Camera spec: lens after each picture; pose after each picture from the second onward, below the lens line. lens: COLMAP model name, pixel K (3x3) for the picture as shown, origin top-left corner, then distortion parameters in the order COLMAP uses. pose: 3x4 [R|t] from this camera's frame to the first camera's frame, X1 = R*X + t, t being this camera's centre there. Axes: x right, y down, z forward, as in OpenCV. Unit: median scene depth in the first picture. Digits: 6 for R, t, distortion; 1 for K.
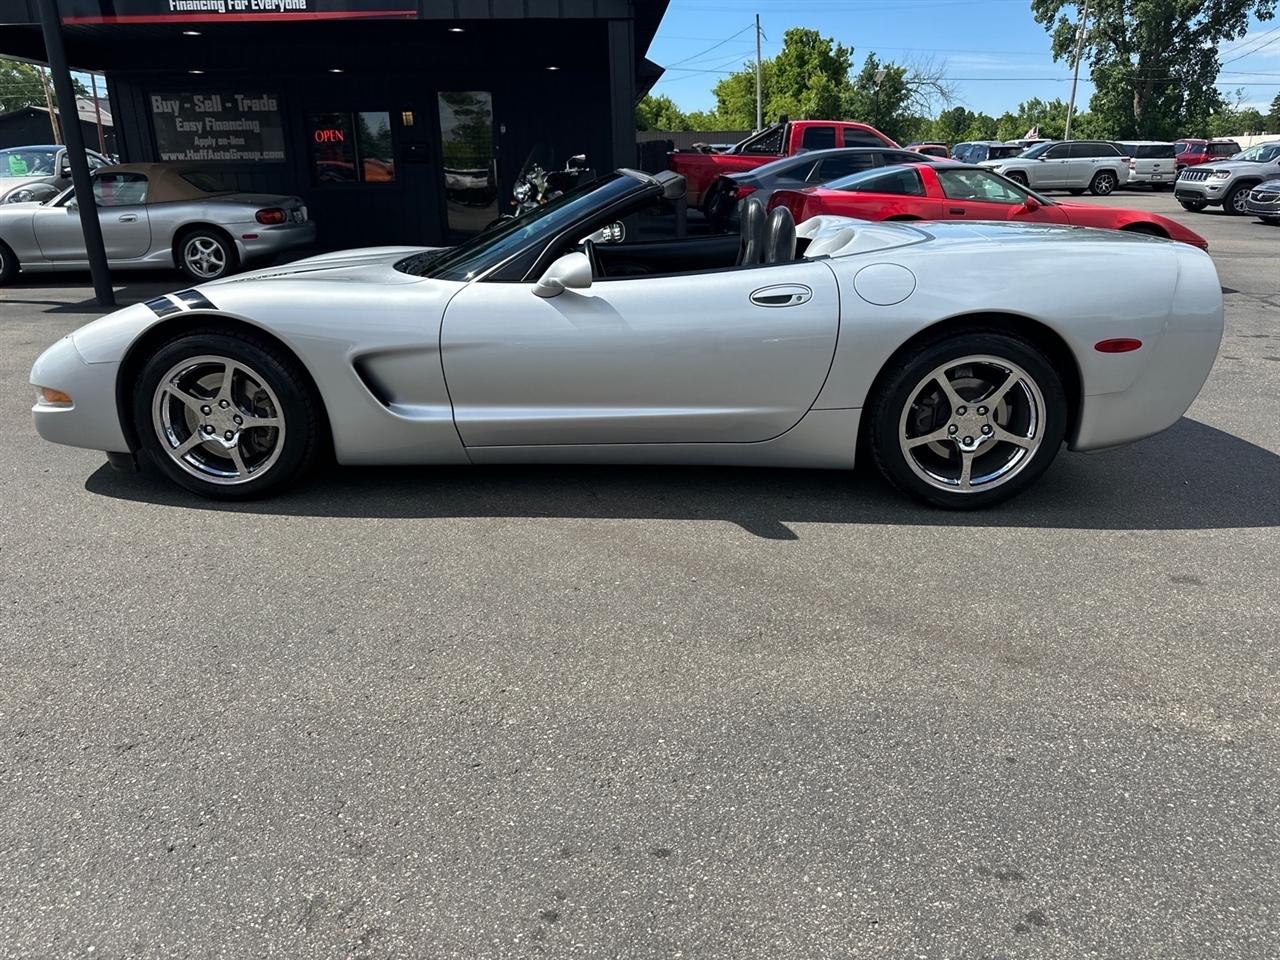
lens RADIAL K [[907.2, 0, 626.4], [0, 907.2, 477.3], [0, 0, 1]] dist [0.048176, -0.058663]
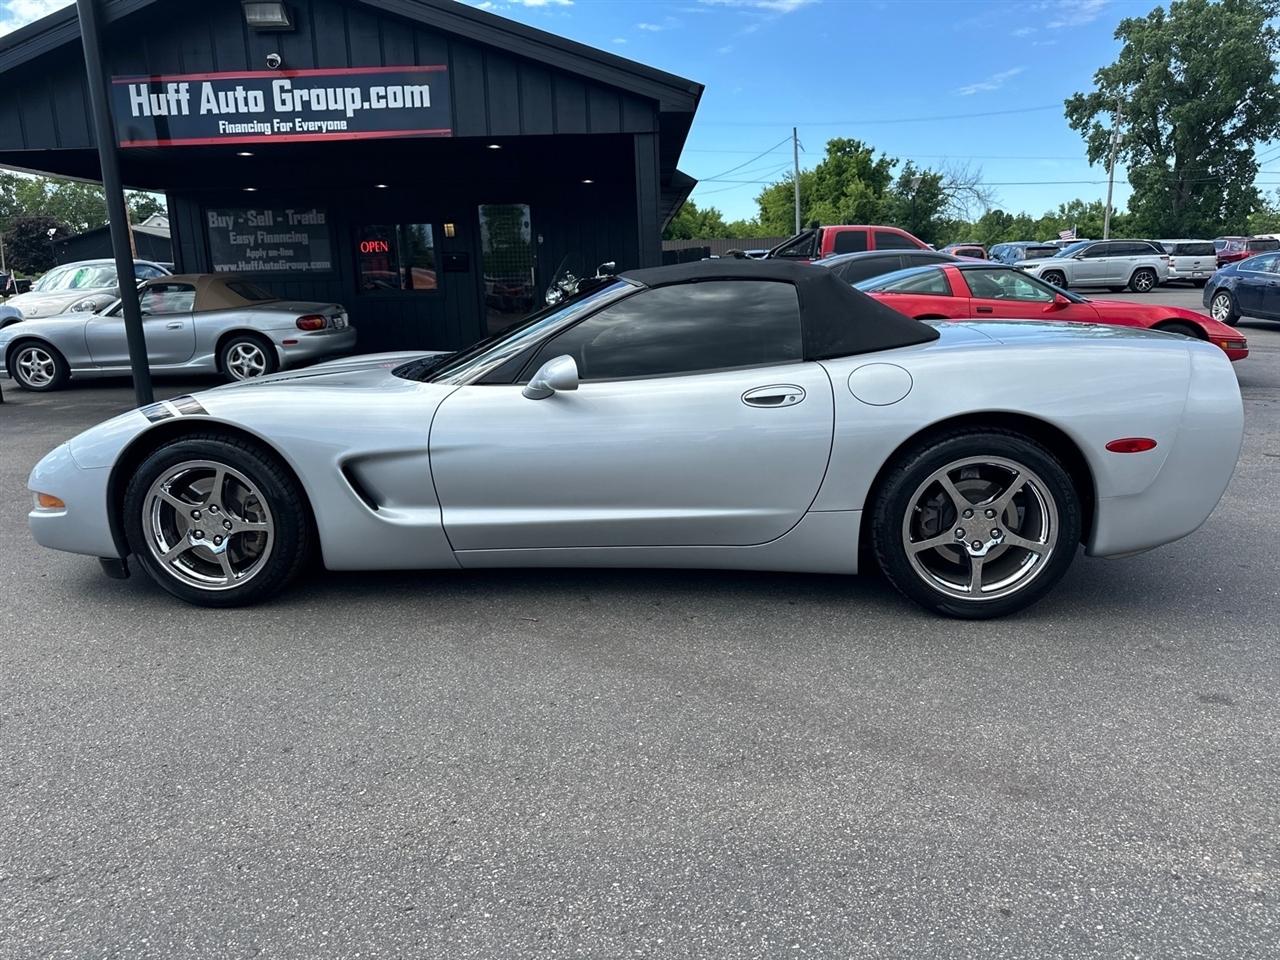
lens RADIAL K [[909.7, 0, 633.1], [0, 909.7, 480.1], [0, 0, 1]] dist [0.021946, -0.021787]
pose [[0.998994, -0.003627, -0.044689, 0.058325], [-0.000984, 0.994710, -0.102717, -0.009424], [0.044825, 0.102657, 0.993706, 0.035243]]
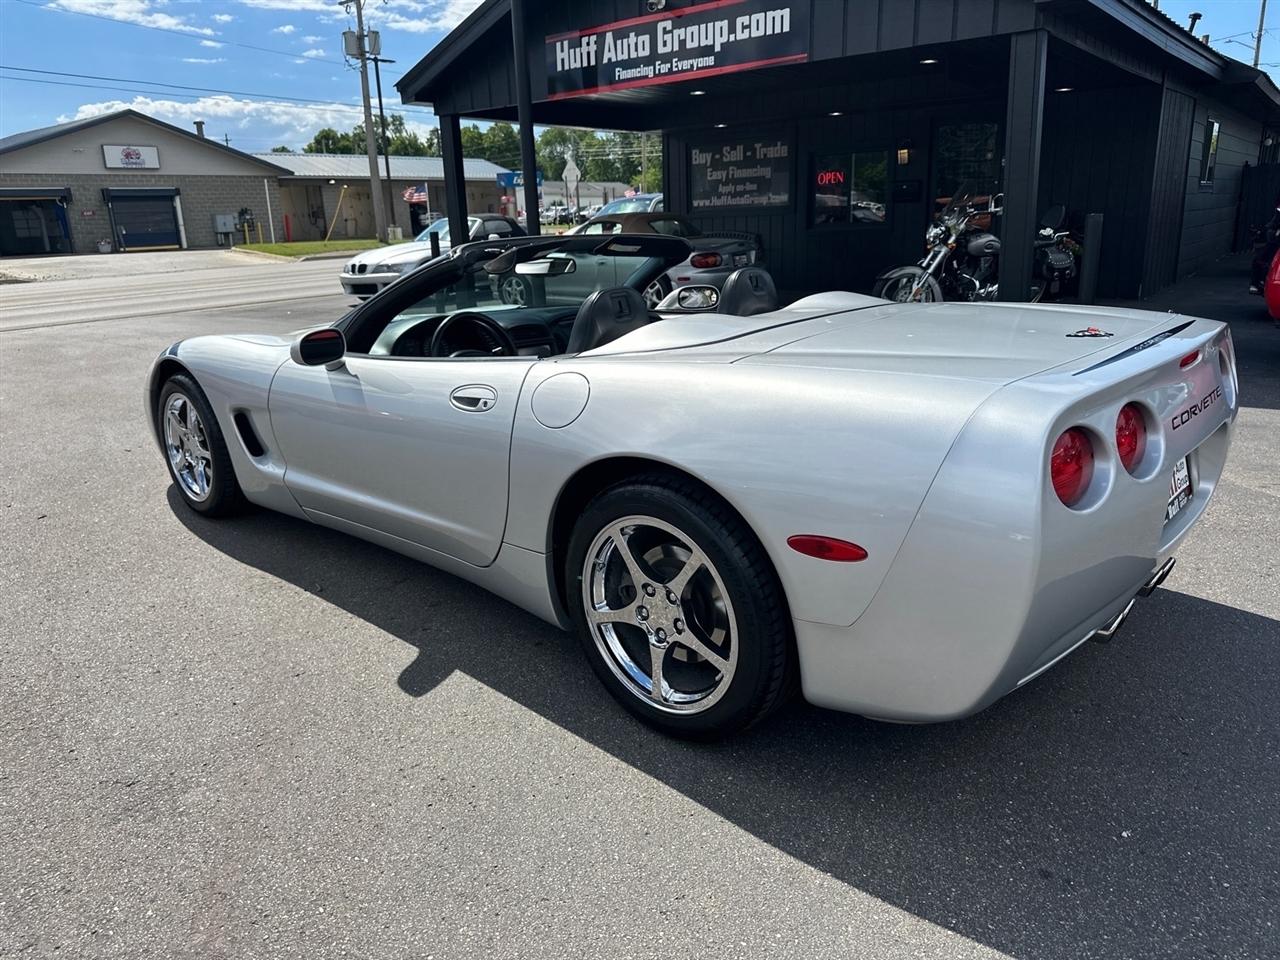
lens RADIAL K [[935.8, 0, 645.1], [0, 935.8, 457.3], [0, 0, 1]] dist [0.037030, -0.066045]
pose [[0.764471, 0.147620, -0.627529, 0.780857], [-0.183505, 0.982989, 0.007688, -0.173824], [0.617989, 0.109277, 0.778555, 0.431184]]
